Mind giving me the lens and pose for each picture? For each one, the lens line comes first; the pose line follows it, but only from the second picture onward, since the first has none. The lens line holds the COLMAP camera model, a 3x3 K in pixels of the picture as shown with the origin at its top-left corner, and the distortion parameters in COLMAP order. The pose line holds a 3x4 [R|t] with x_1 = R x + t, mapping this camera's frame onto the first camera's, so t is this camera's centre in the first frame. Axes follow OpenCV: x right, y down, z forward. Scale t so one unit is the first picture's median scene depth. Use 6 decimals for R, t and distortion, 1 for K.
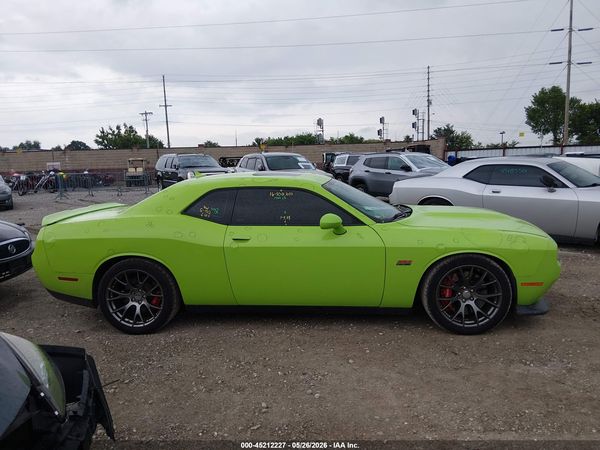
lens RADIAL K [[451.8, 0, 303.7], [0, 451.8, 224.9], [0, 0, 1]] dist [0.099292, -0.165879]
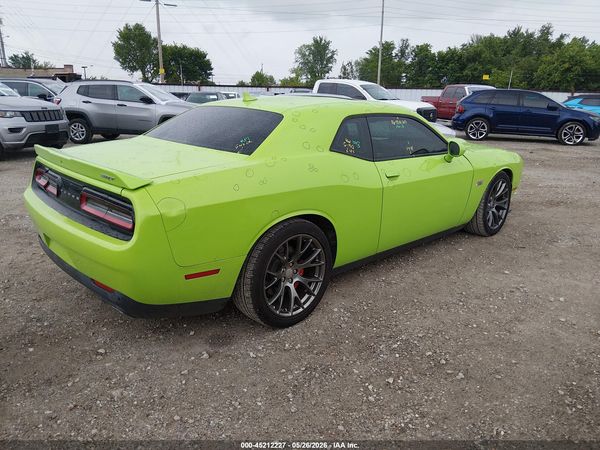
lens RADIAL K [[453.1, 0, 301.5], [0, 453.1, 222.1], [0, 0, 1]] dist [0.087807, -0.131920]
pose [[0.653079, -0.164943, 0.739108, -0.201260], [0.071013, 0.985030, 0.157076, -0.006812], [-0.753953, -0.050097, 0.655016, 0.125453]]
